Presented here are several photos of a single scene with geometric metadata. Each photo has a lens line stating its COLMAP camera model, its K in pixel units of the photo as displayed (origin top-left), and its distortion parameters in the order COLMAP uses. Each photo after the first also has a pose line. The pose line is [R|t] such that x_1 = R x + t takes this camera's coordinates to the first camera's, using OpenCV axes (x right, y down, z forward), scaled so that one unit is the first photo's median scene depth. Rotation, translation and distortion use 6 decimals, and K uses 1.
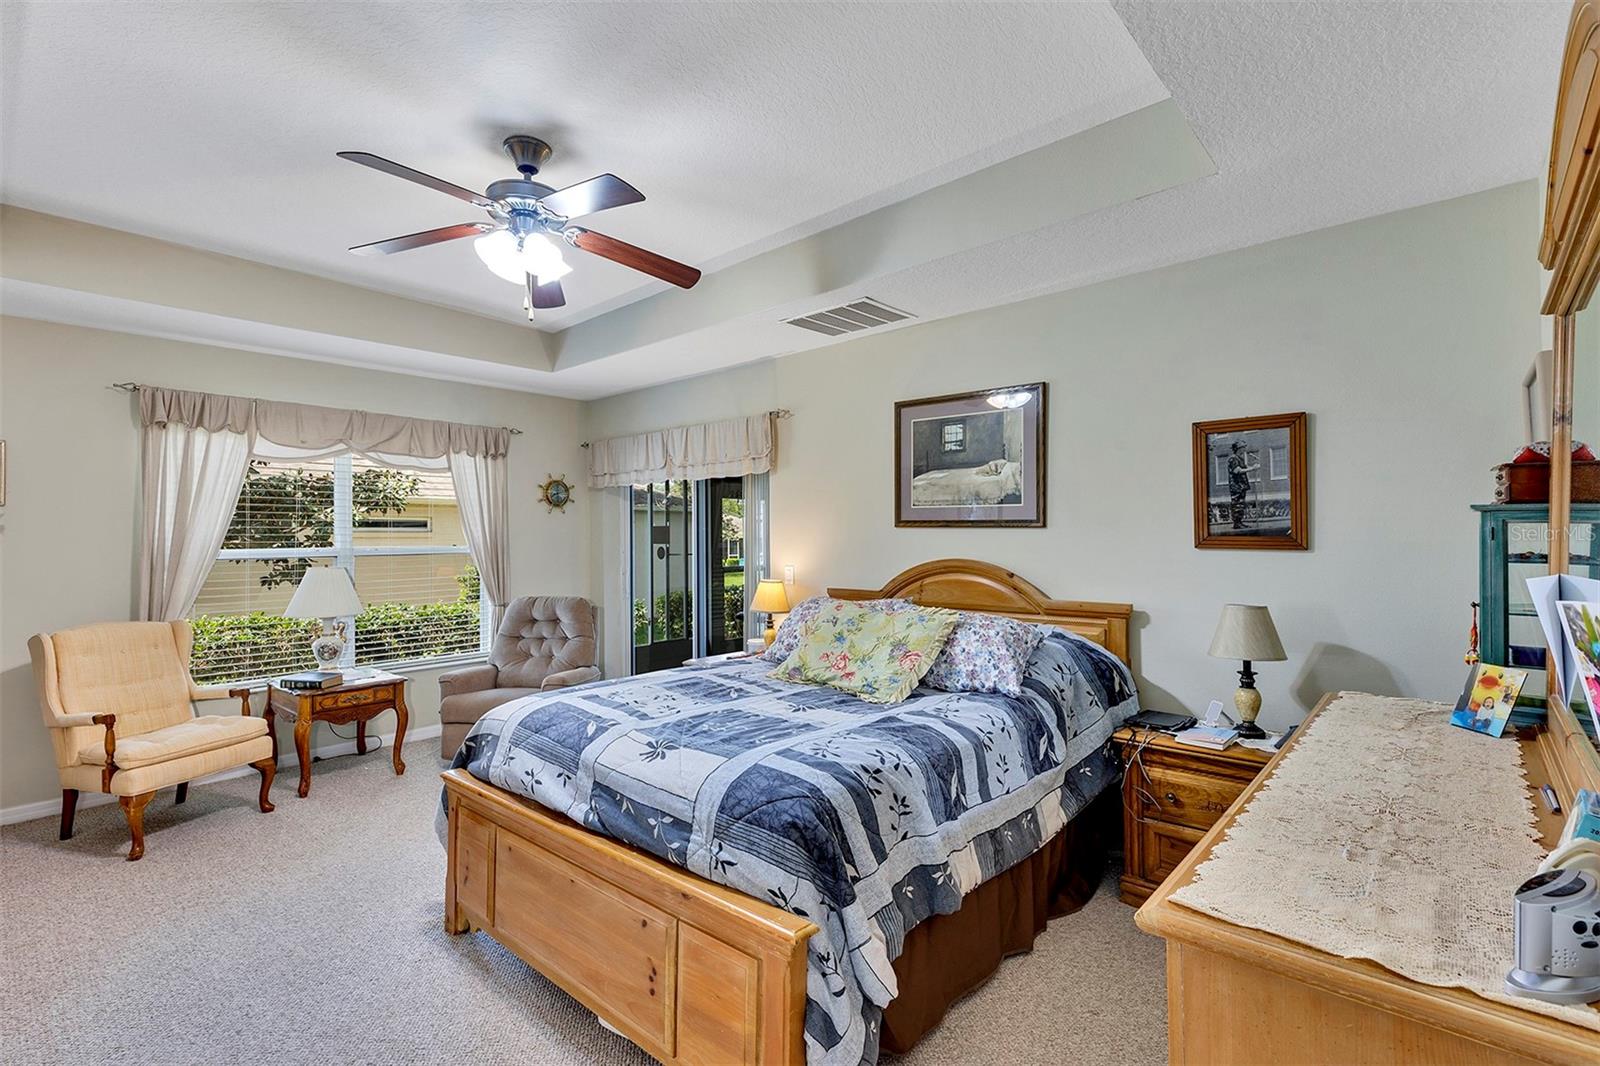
lens RADIAL K [[744.7, 0, 787.2], [0, 744.7, 533.8], [0, 0, 1]] dist [0.003277, 0.003034]
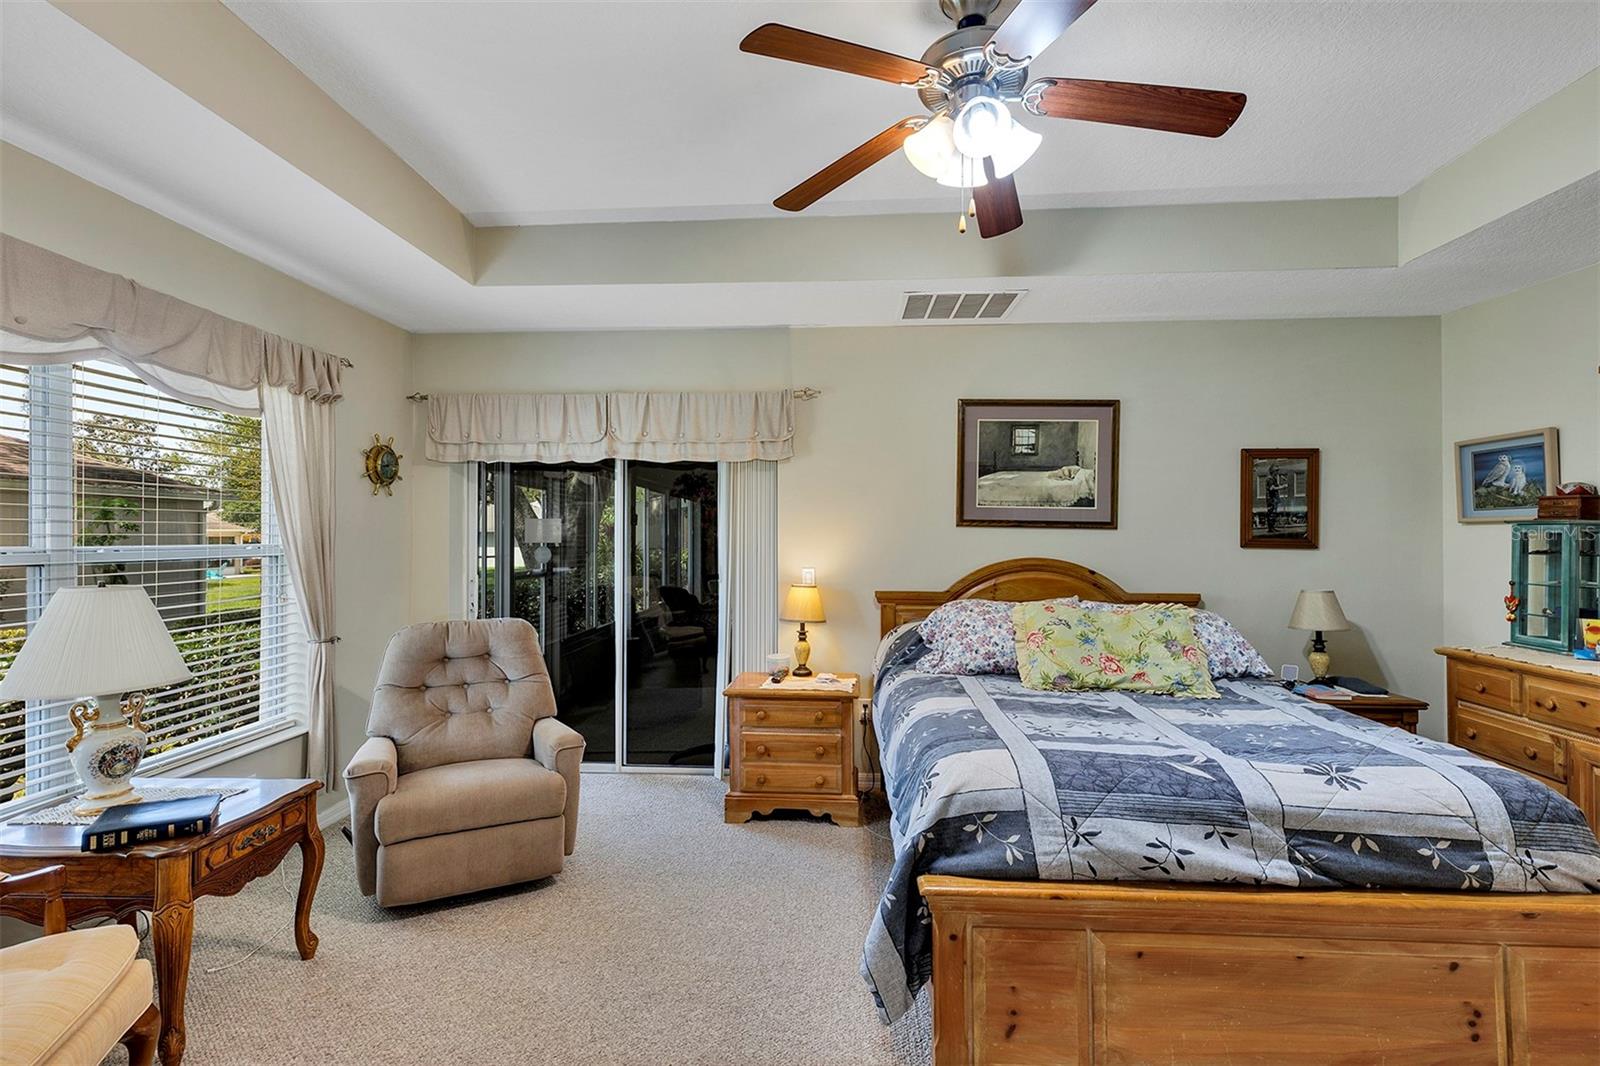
lens RADIAL K [[744.7, 0, 793.9], [0, 744.7, 534.4], [0, 0, 1]] dist [0.003277, 0.003034]
pose [[0.778220, 0.011053, 0.627895, -0.719339], [-0.011183, 0.999930, -0.003742, 0.008921], [-0.627892, -0.004110, 0.778289, 0.417188]]
